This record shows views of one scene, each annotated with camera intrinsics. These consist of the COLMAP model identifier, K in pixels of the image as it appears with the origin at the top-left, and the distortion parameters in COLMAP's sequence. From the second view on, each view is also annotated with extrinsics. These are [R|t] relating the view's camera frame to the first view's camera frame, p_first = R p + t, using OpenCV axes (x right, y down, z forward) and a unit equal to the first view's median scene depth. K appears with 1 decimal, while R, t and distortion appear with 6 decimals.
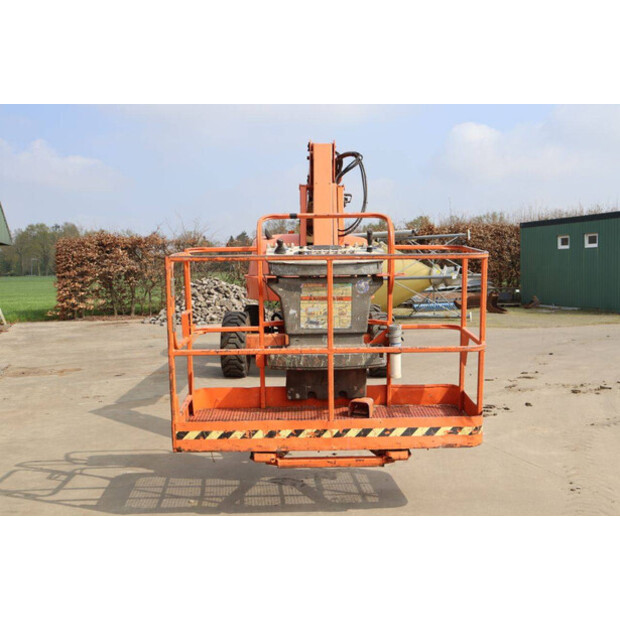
lens RADIAL K [[701.1, 0, 324.3], [0, 701.1, 309.7], [0, 0, 1]] dist [-0.087991, 0.255451]
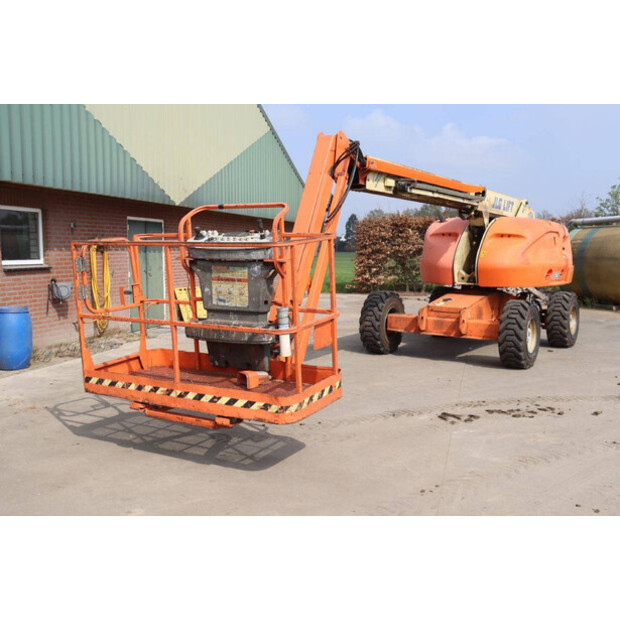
lens RADIAL K [[701.1, 0, 324.3], [0, 701.1, 309.7], [0, 0, 1]] dist [-0.087991, 0.255451]
pose [[0.845717, 0.067143, -0.529390, 0.726957], [-0.050993, 0.997681, 0.045074, -0.026017], [0.531189, -0.011125, 0.847180, 0.119783]]
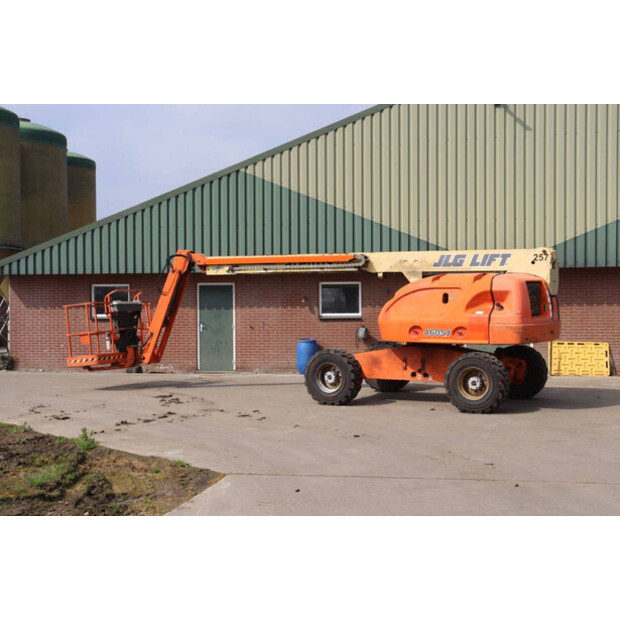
lens RADIAL K [[895.5, 0, 310.0], [0, 895.5, 310.0], [0, 0, 1]] dist [0.048206, 0.127179]
pose [[-0.493500, 0.026492, -0.869342, 2.739810], [-0.036840, 0.998002, 0.051325, -0.265232], [0.868965, 0.057355, -0.491538, 3.347382]]
